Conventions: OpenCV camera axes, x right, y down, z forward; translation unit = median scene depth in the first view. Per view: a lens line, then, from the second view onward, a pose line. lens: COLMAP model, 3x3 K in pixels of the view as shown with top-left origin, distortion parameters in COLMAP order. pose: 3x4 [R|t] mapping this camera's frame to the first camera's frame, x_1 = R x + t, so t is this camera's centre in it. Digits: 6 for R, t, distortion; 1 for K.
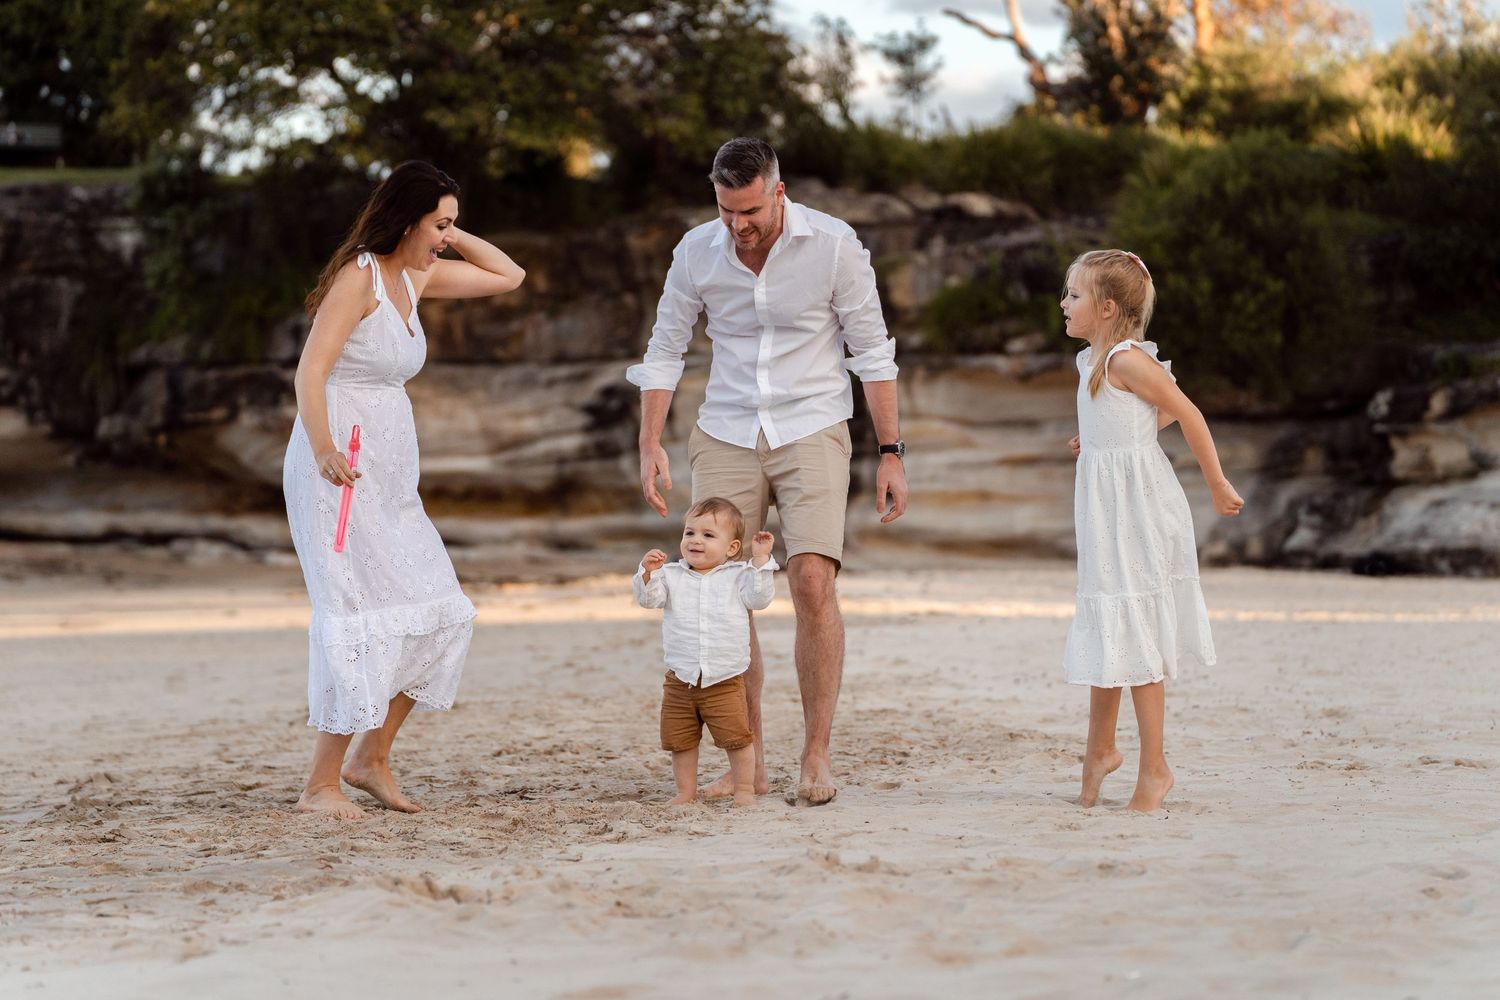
lens RADIAL K [[4450.2, 0, 750.0], [0, 4450.2, 499.7], [0, 0, 1]] dist [0.095518, 0.000000]
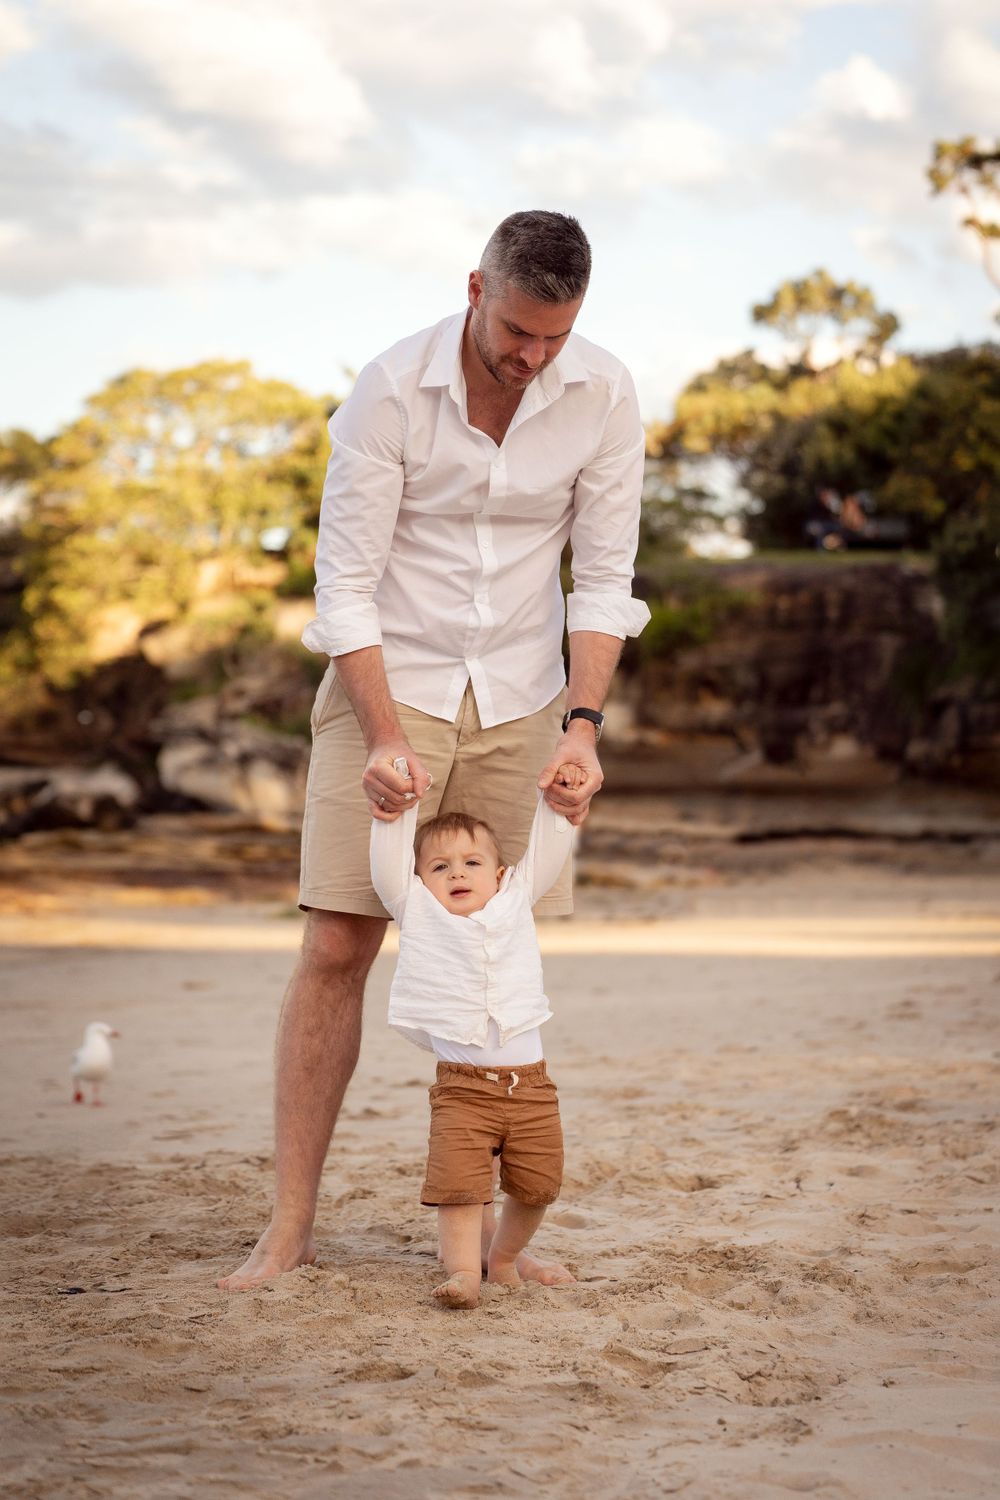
lens RADIAL K [[3003.4, 0, 500.0], [0, 3003.4, 749.5], [0, 0, 1]] dist [-0.002909, 0.000000]
pose [[0.941794, 0.004560, -0.336161, 0.032741], [-0.011093, 0.999785, -0.017517, -0.000116], [0.336008, 0.020226, 0.941642, 0.147018]]
